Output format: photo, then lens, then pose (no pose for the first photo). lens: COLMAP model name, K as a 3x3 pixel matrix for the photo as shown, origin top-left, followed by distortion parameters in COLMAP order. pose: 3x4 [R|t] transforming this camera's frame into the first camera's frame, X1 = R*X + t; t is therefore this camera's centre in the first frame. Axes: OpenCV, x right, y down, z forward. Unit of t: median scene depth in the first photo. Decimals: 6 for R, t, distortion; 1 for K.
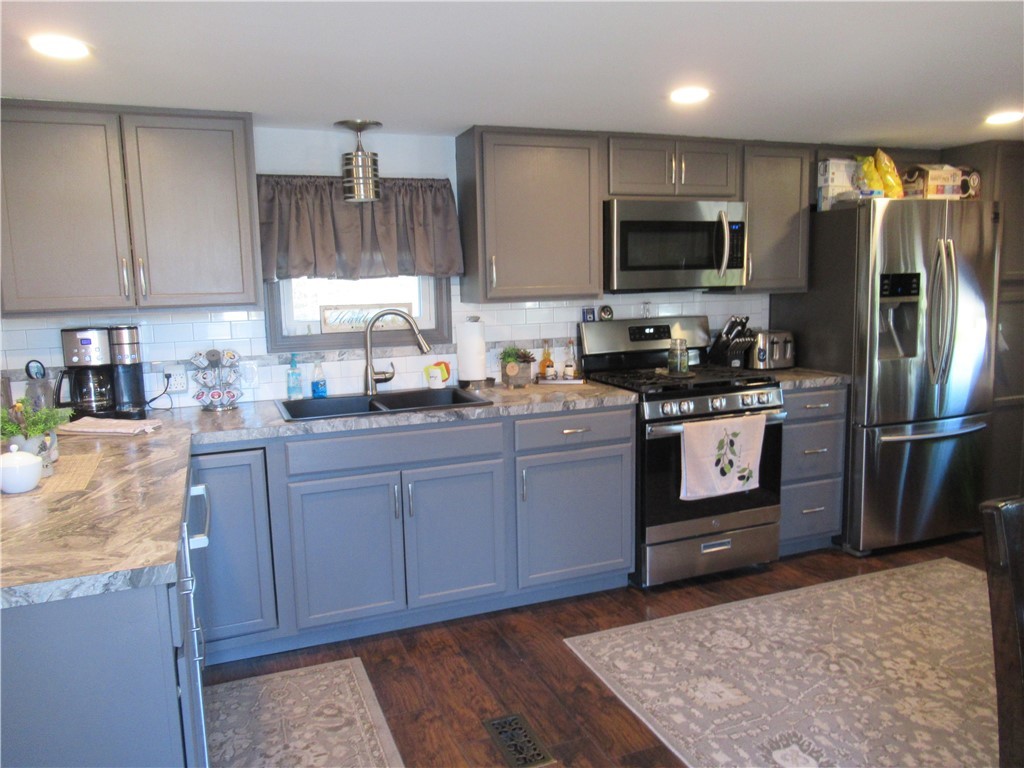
lens RADIAL K [[767.7, 0, 509.8], [0, 767.7, 383.9], [0, 0, 1]] dist [-0.002450, 0.004767]
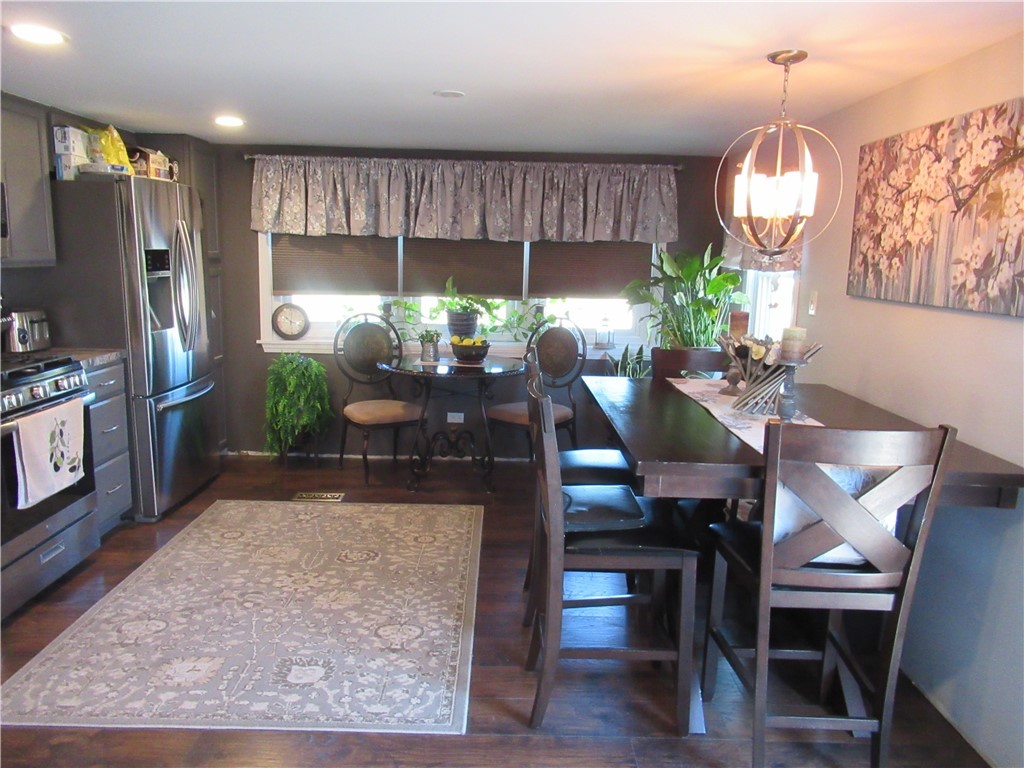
lens RADIAL K [[767.7, 0, 509.7], [0, 767.7, 386.2], [0, 0, 1]] dist [-0.002450, 0.004767]
pose [[0.367046, -0.130530, 0.920999, -0.362178], [0.102664, 0.989741, 0.099358, -0.013640], [-0.924520, 0.058085, 0.376681, 0.181854]]
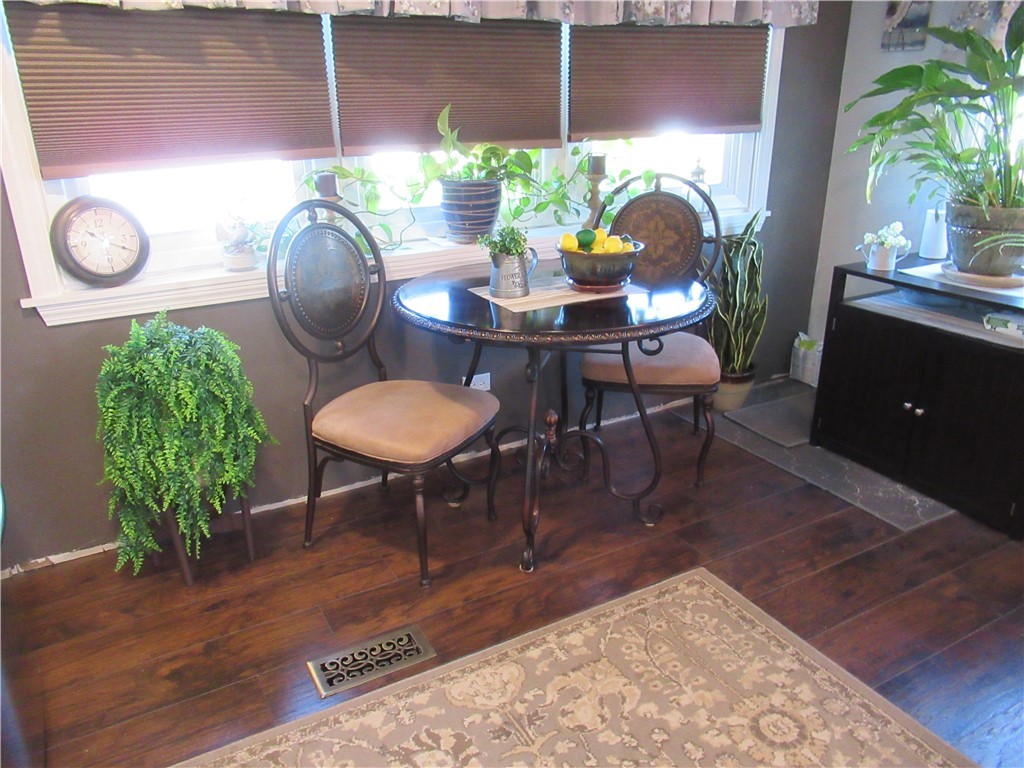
lens RADIAL K [[767.7, 0, 509.0], [0, 767.7, 385.7], [0, 0, 1]] dist [-0.002450, 0.004767]
pose [[-0.117137, -0.330567, 0.936485, 0.251458], [0.162973, 0.923795, 0.346472, -0.089823], [-0.979652, 0.193207, -0.054337, 0.900802]]
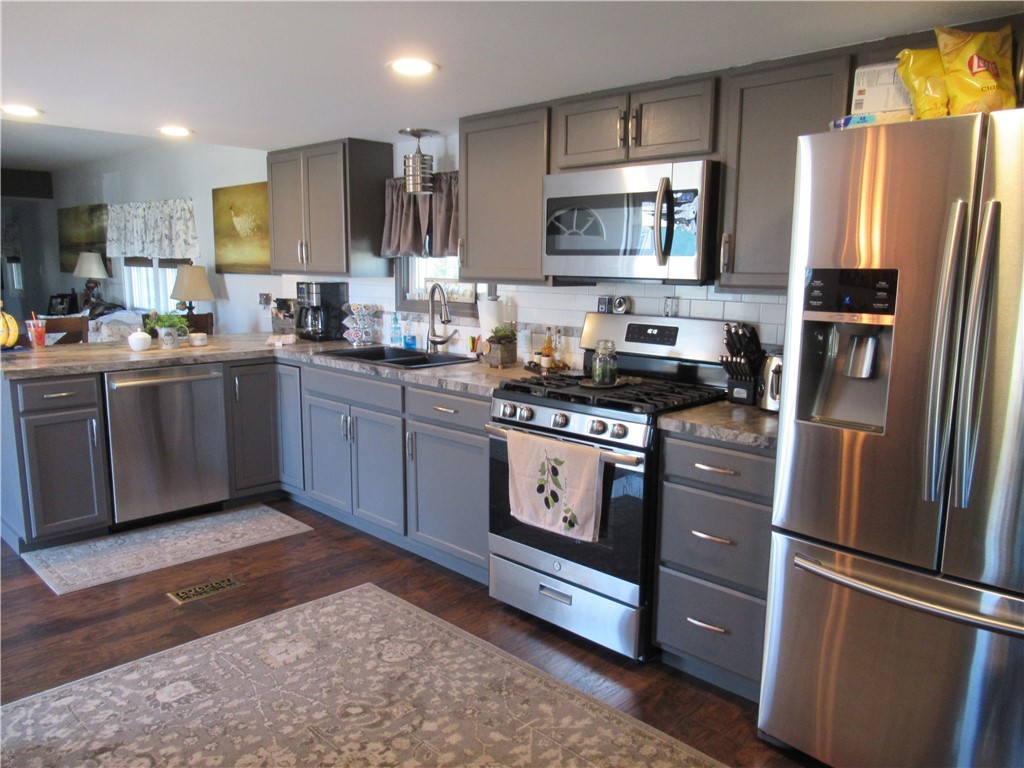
lens RADIAL K [[767.7, 0, 509.8], [0, 767.7, 382.7], [0, 0, 1]] dist [-0.002450, 0.004767]
pose [[0.395605, 0.167279, -0.903058, 1.045016], [-0.150001, 0.981838, 0.116161, -0.106582], [0.906089, 0.089506, 0.413512, 0.656304]]
